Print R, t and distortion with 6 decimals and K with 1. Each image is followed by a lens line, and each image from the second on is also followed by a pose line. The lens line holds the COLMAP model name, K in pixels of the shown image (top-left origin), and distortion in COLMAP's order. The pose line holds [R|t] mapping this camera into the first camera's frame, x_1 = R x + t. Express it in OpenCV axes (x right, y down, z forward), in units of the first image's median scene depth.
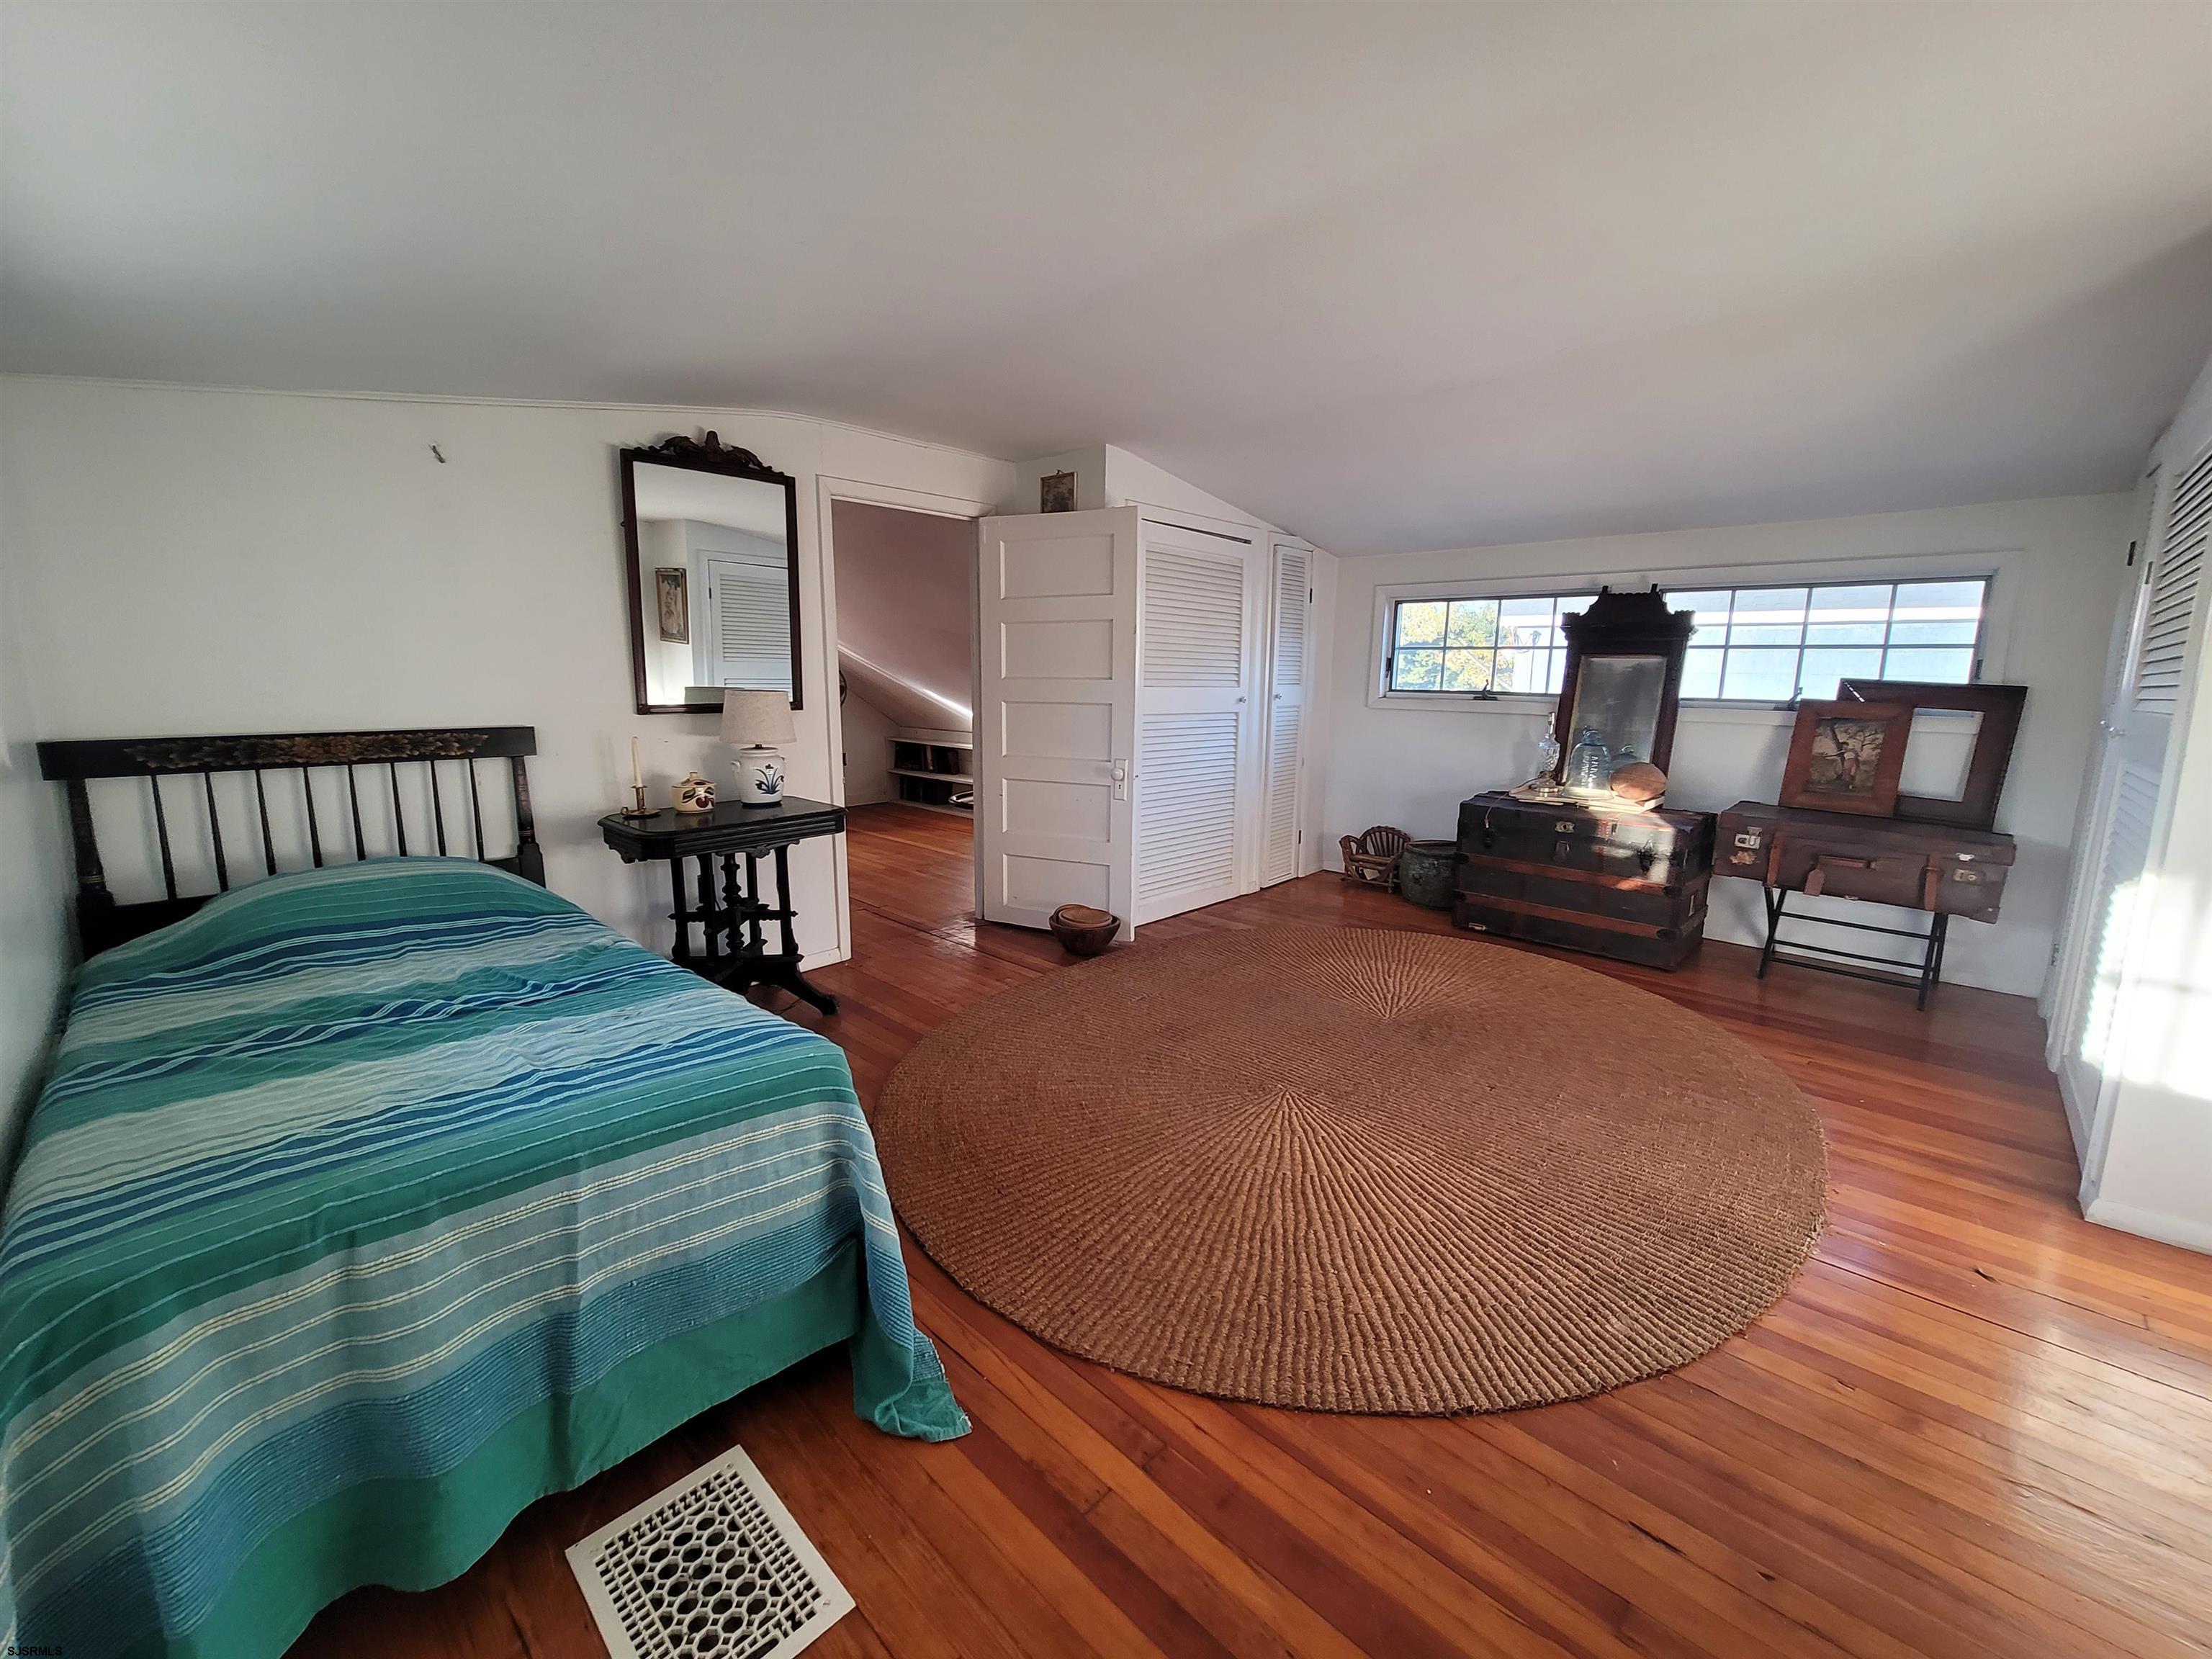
lens RADIAL K [[889.8, 0, 1106.0], [0, 889.8, 829.5], [0, 0, 1]] dist [-0.000610, -0.000109]
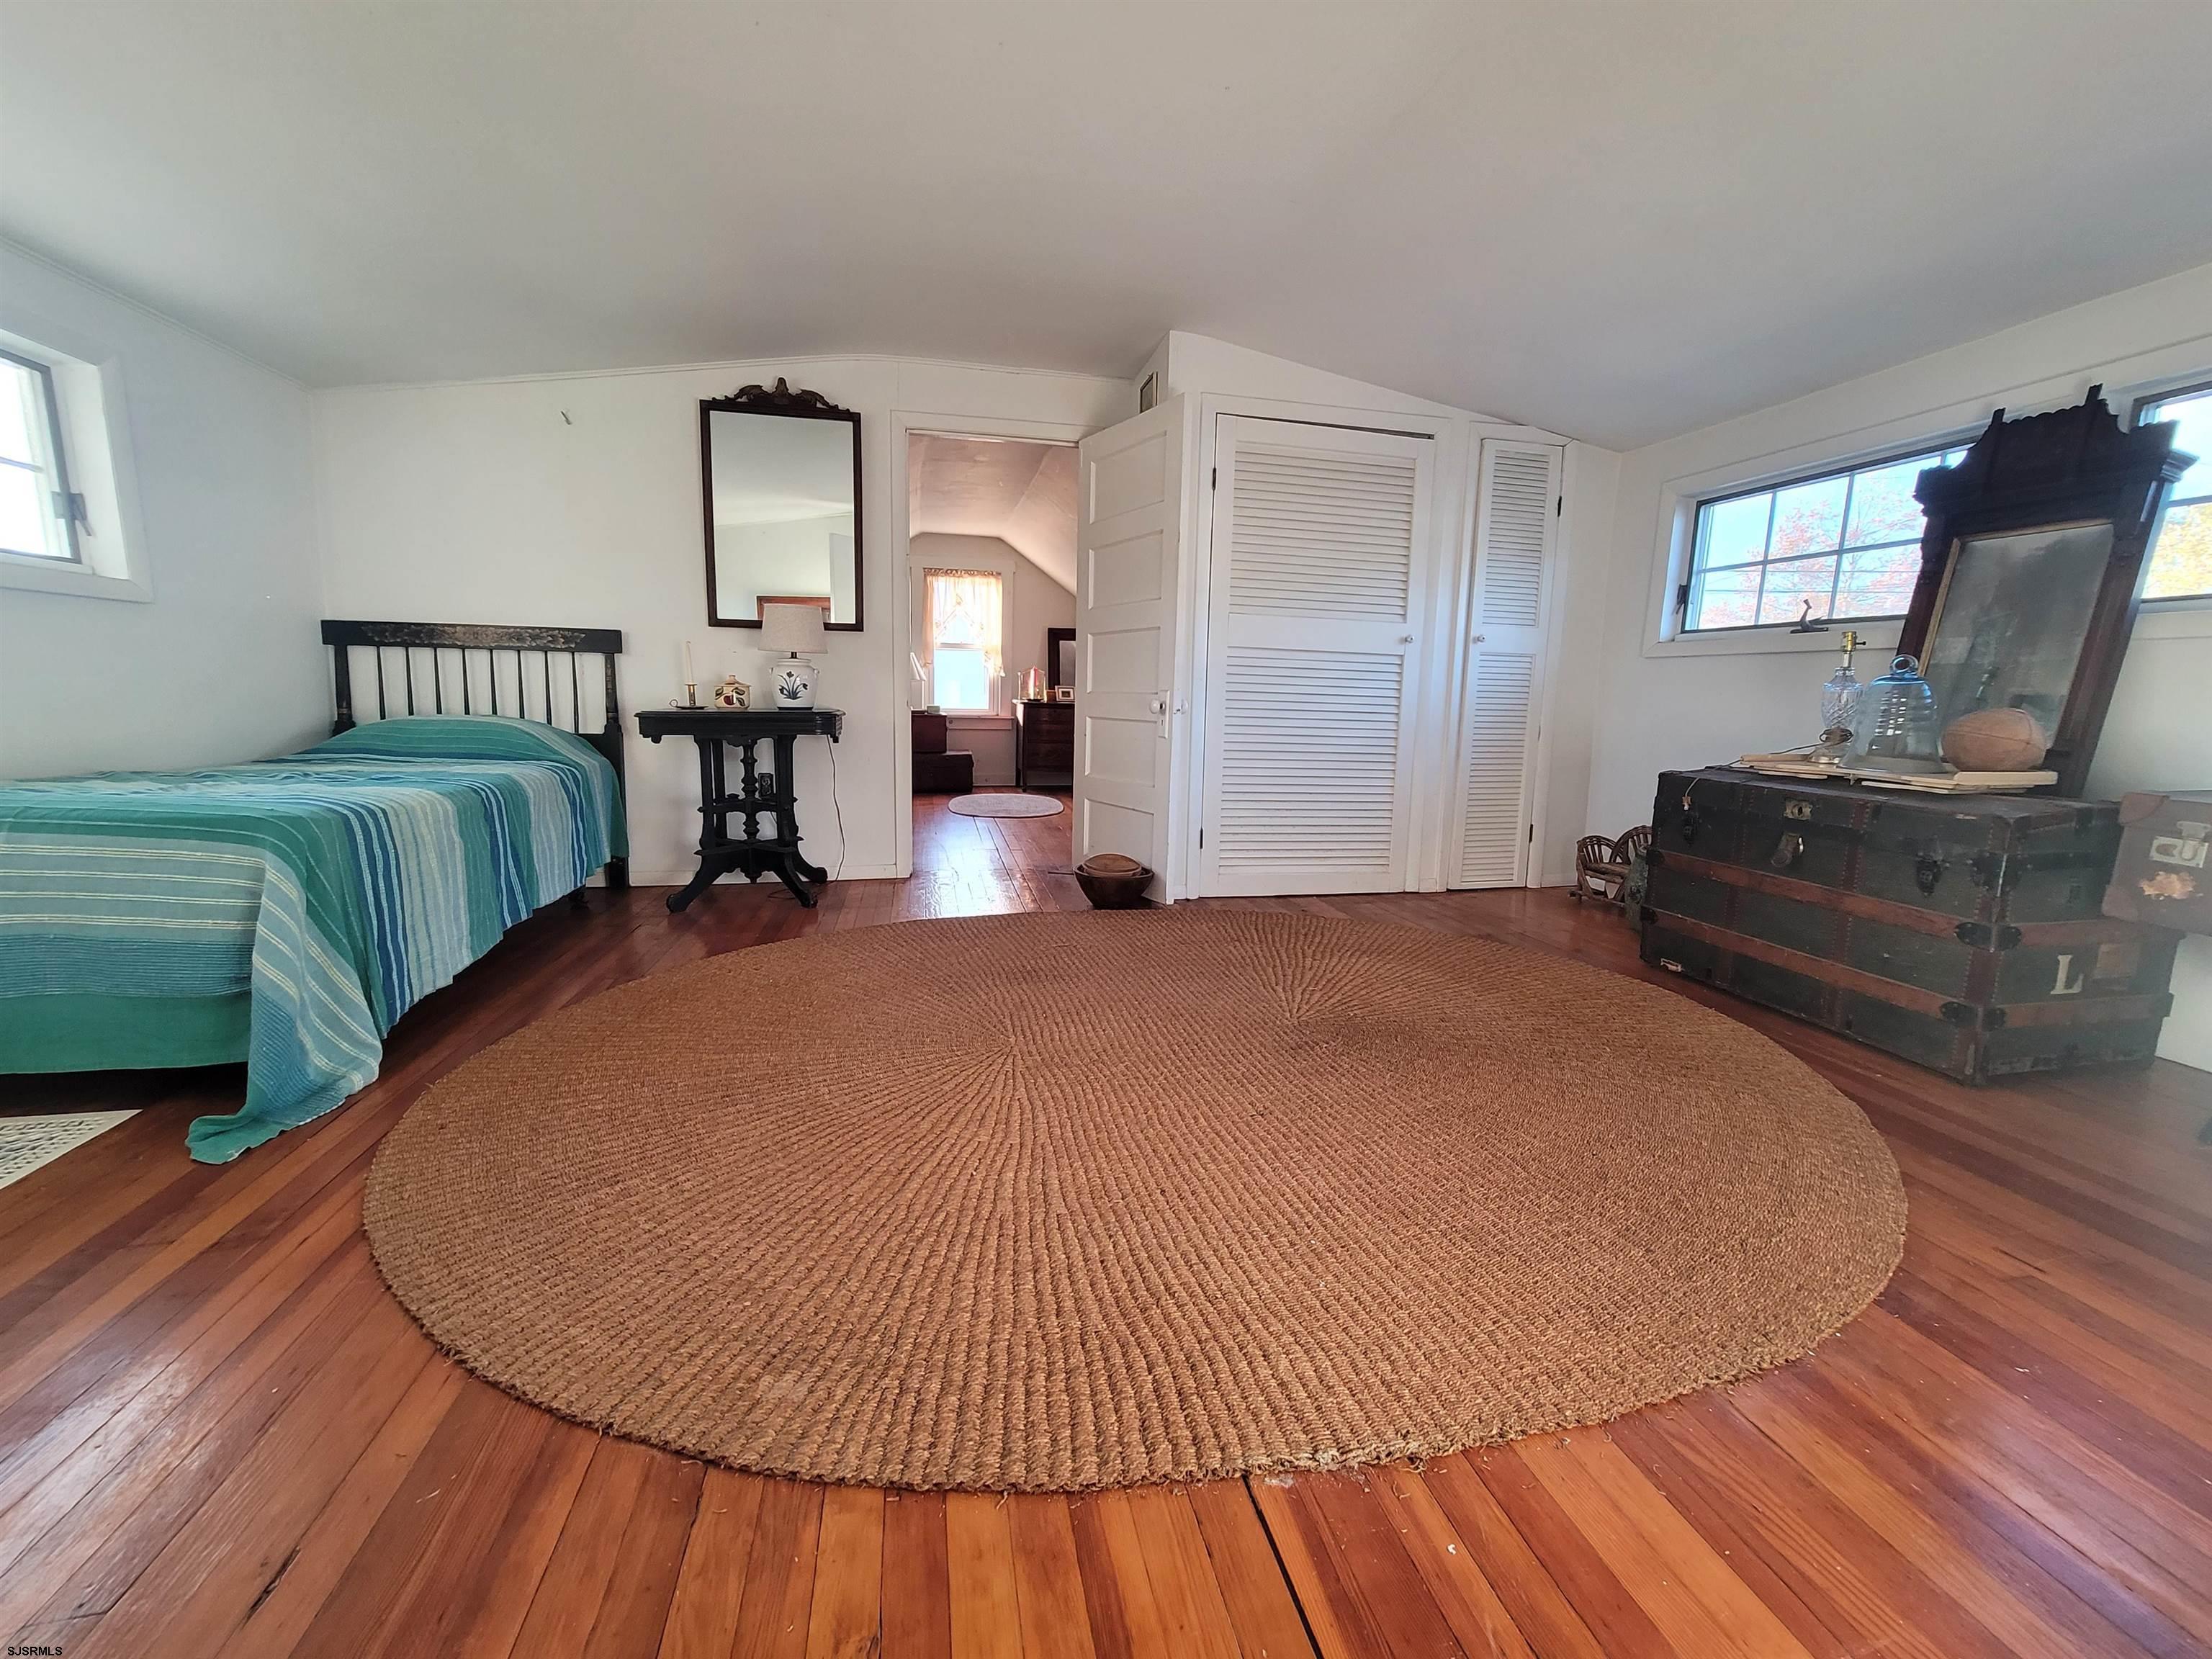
lens RADIAL K [[892.1, 0, 1106.0], [0, 892.1, 829.5], [0, 0, 1]] dist [-0.006151, -0.000296]
pose [[0.829624, 0.093915, -0.550367, 0.451107], [-0.111811, 0.993729, 0.001026, 0.060364], [0.547012, 0.060686, 0.834922, 0.243493]]
